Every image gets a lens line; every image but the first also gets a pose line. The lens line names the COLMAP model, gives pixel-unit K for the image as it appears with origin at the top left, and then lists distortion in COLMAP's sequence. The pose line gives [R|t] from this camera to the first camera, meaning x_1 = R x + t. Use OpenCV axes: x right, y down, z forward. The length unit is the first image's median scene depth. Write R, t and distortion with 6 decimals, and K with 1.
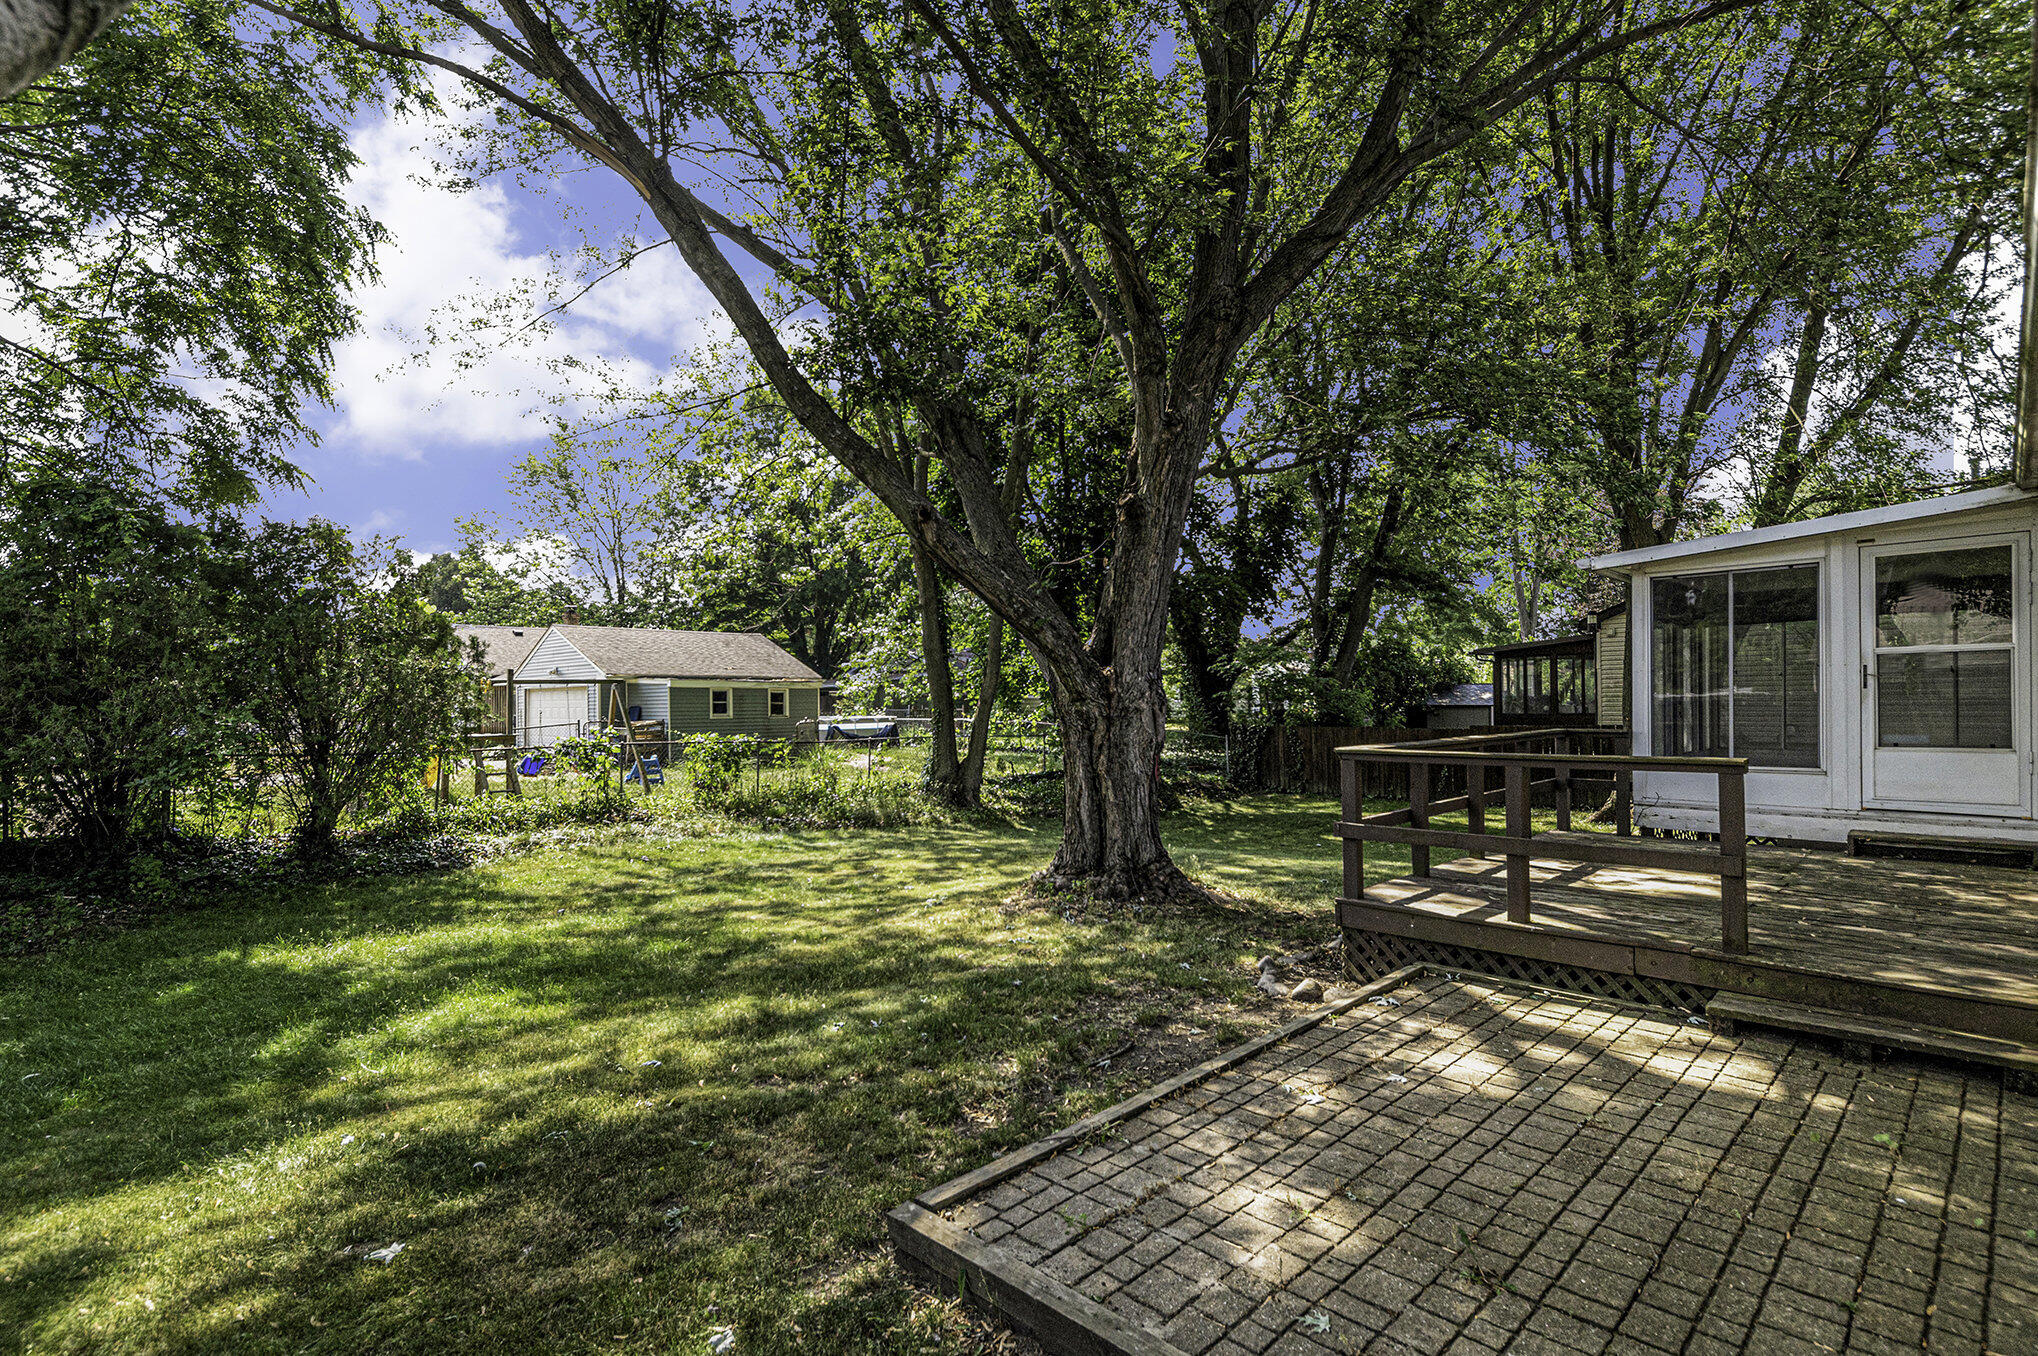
lens RADIAL K [[973.1, 0, 1015.9], [0, 973.1, 689.1], [0, 0, 1]] dist [-0.000336, -0.000005]
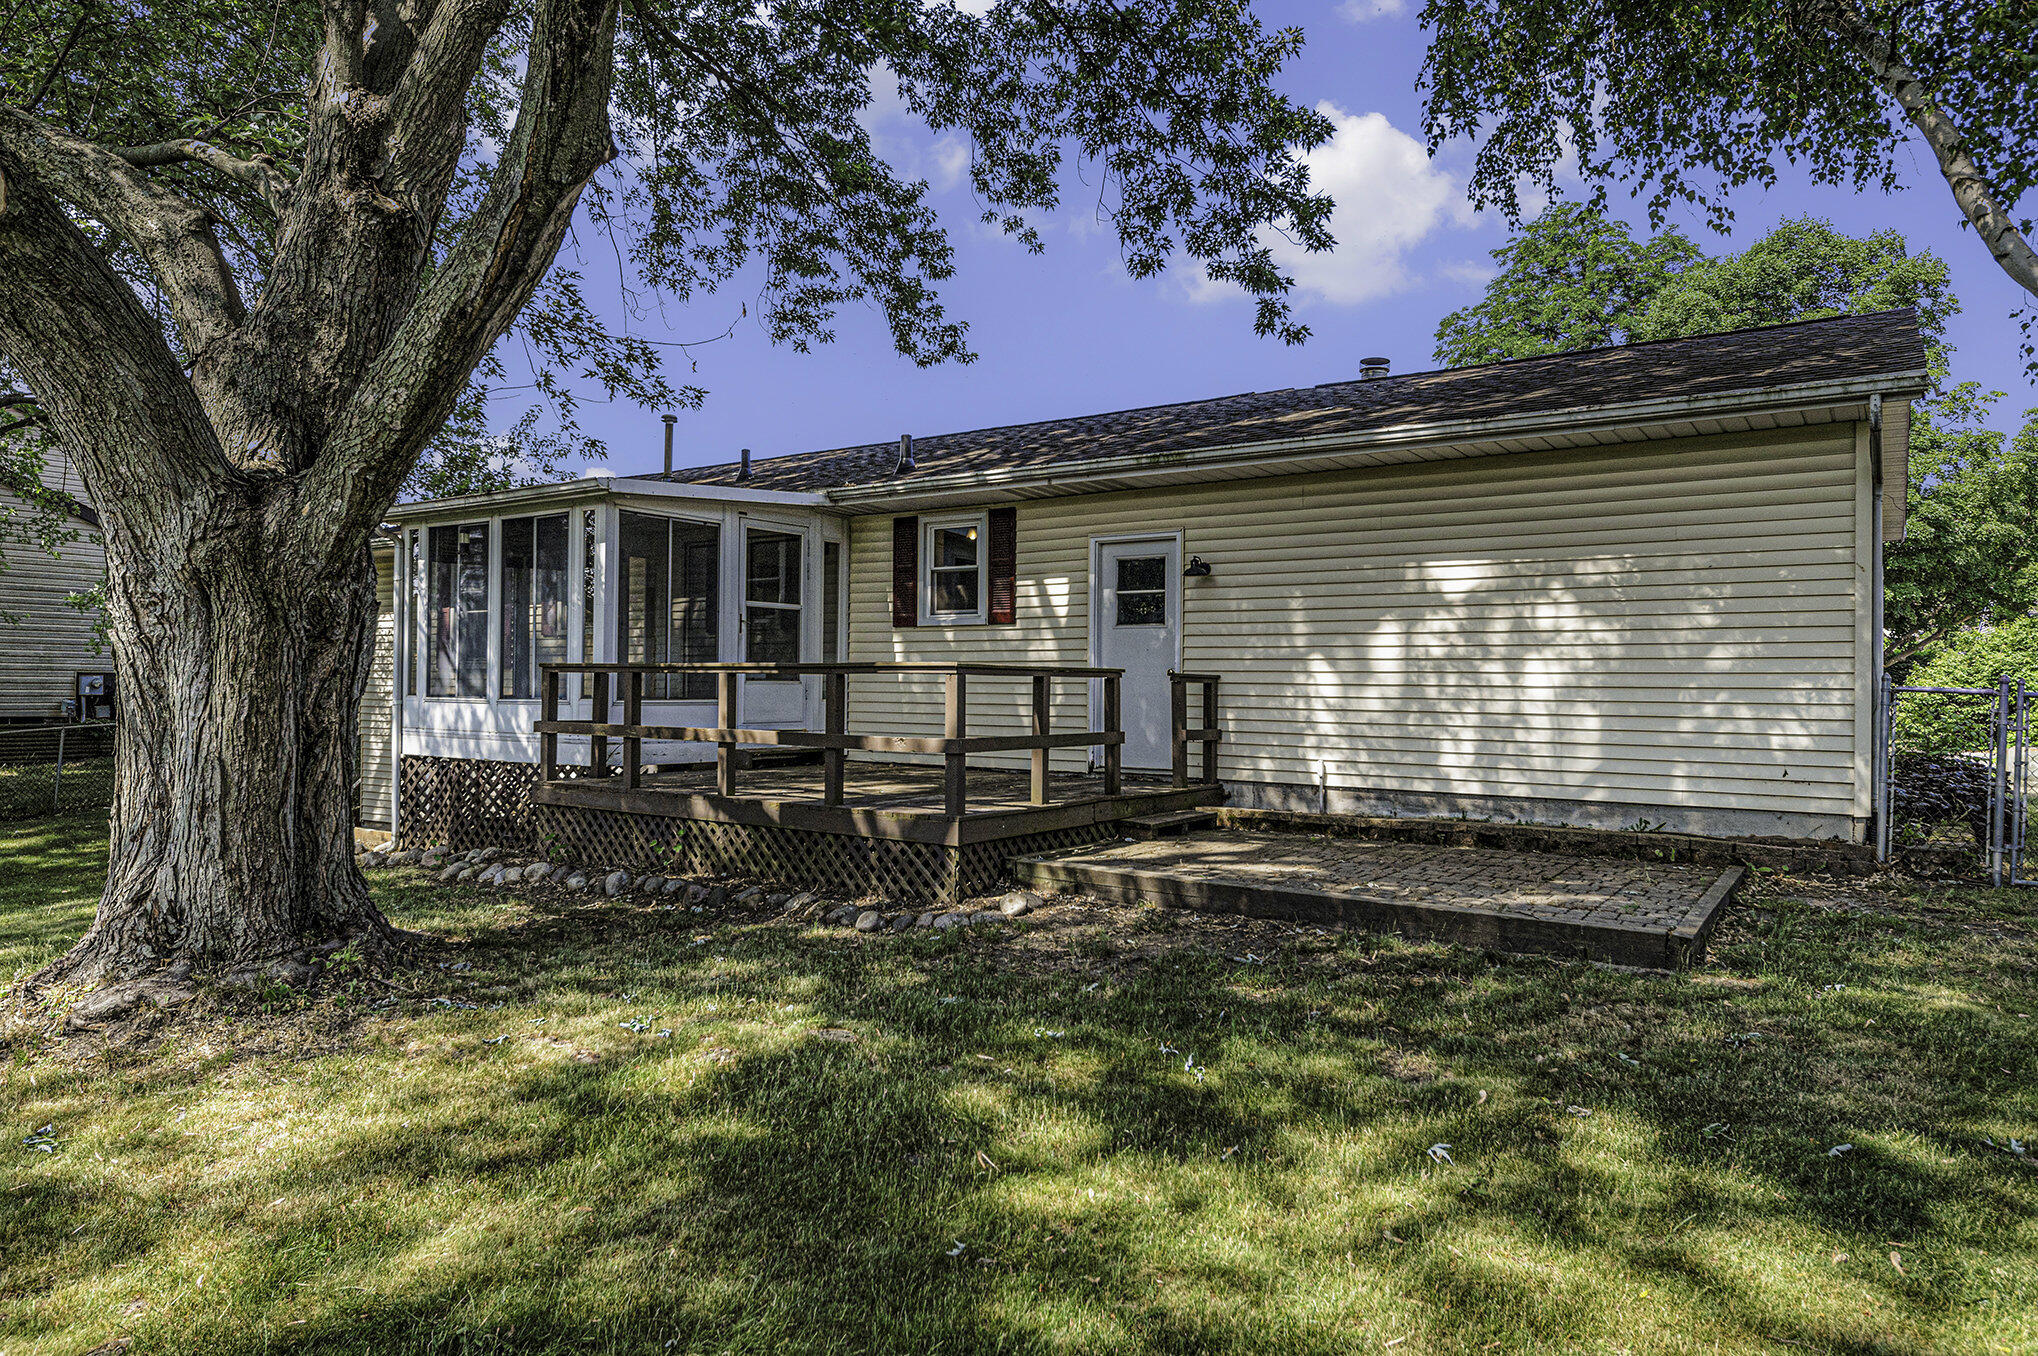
lens RADIAL K [[1241.7, 0, 1017.4], [0, 1241.7, 685.0], [0, 0, 1]] dist [0.003960, 0.000206]
pose [[-0.202710, 0.011845, 0.979167, -0.753406], [-0.019022, 0.999691, -0.016031, 0.086481], [-0.979054, -0.021876, -0.202422, 1.006759]]
